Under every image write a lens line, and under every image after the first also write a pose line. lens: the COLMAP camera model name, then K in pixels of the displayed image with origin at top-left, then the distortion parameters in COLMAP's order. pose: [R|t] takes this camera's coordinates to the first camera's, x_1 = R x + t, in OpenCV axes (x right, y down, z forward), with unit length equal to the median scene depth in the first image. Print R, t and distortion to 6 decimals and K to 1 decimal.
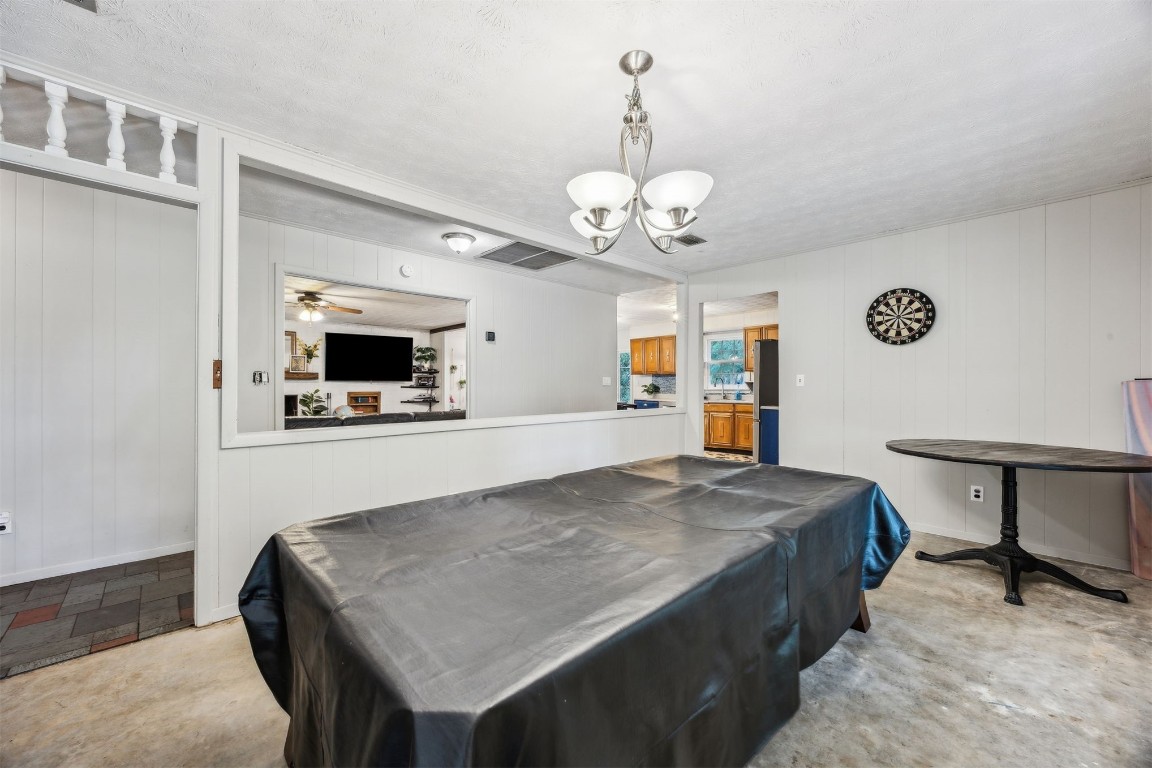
lens RADIAL K [[436.7, 0, 578.5], [0, 436.7, 381.0], [0, 0, 1]] dist [-0.002948, -0.000048]
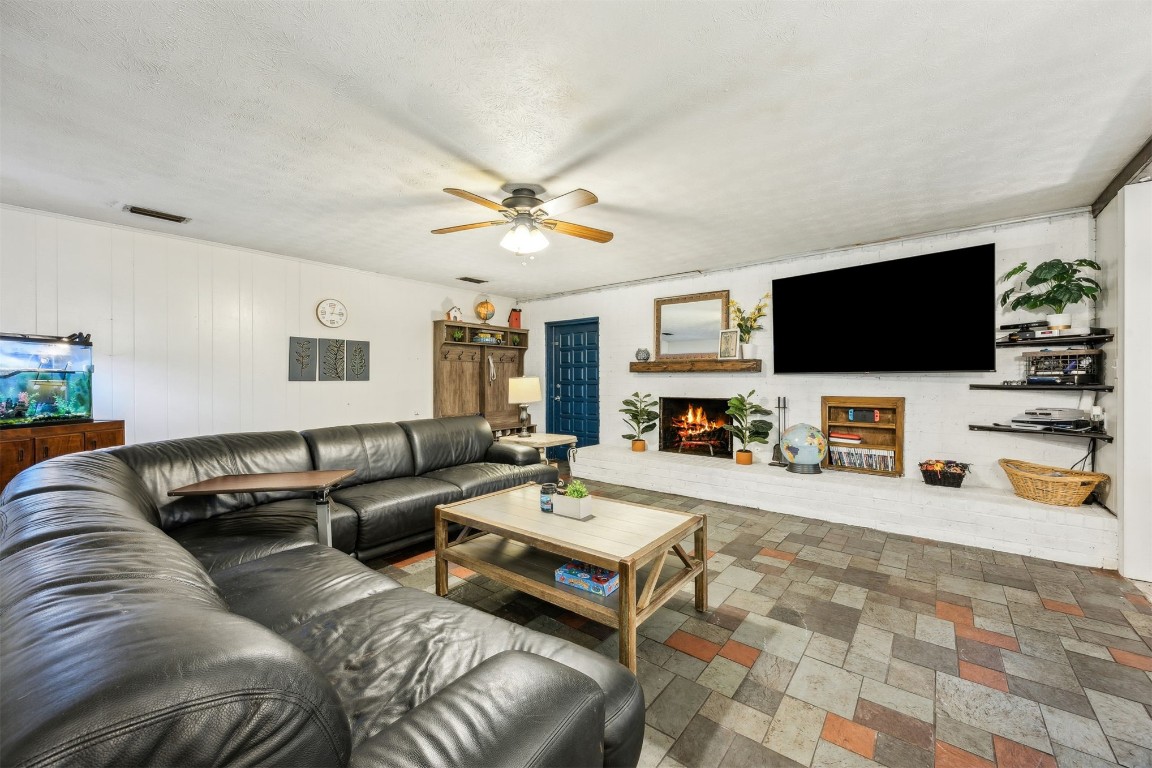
lens RADIAL K [[442.0, 0, 588.5], [0, 442.0, 382.7], [0, 0, 1]] dist [-0.000300, 0.000077]
pose [[0.142110, 0.006597, -0.989829, -0.084415], [0.012711, 0.999883, 0.008489, 0.003104], [0.989769, -0.013788, 0.142009, 0.660392]]
